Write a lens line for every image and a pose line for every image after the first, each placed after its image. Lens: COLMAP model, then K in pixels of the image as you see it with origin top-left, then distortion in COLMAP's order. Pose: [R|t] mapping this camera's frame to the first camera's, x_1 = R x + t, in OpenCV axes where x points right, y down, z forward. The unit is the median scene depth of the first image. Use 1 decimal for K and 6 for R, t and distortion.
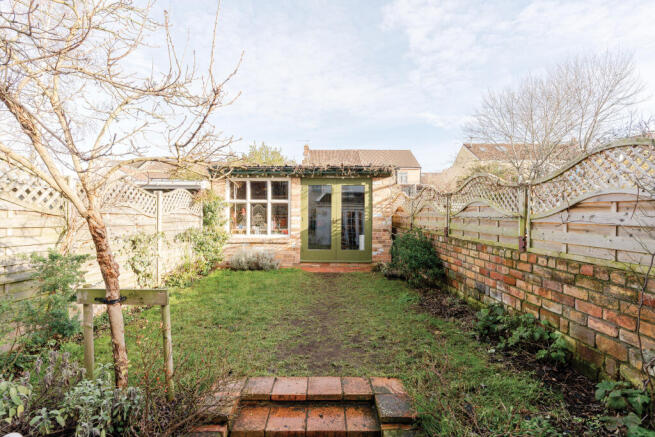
lens RADIAL K [[317.3, 0, 328.2], [0, 317.3, 219.1], [0, 0, 1]] dist [-0.006562, -0.000511]
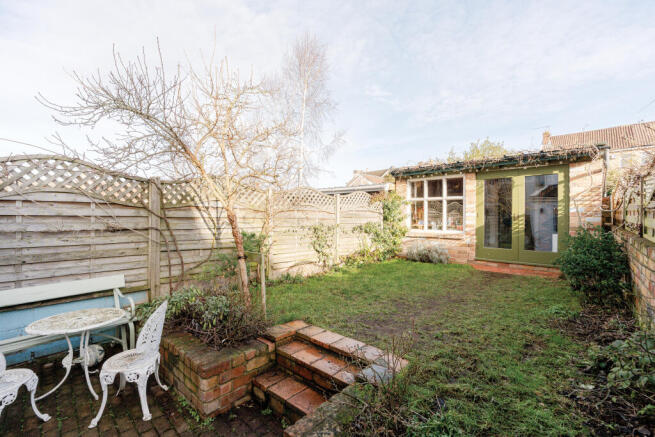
lens RADIAL K [[296.4, 0, 326.5], [0, 296.4, 214.4], [0, 0, 1]] dist [-0.012687, 0.002843]
pose [[0.725372, -0.004908, -0.688339, 0.205983], [-0.003050, 0.999942, -0.010344, 0.008384], [0.688350, 0.009602, 0.725315, 0.029031]]
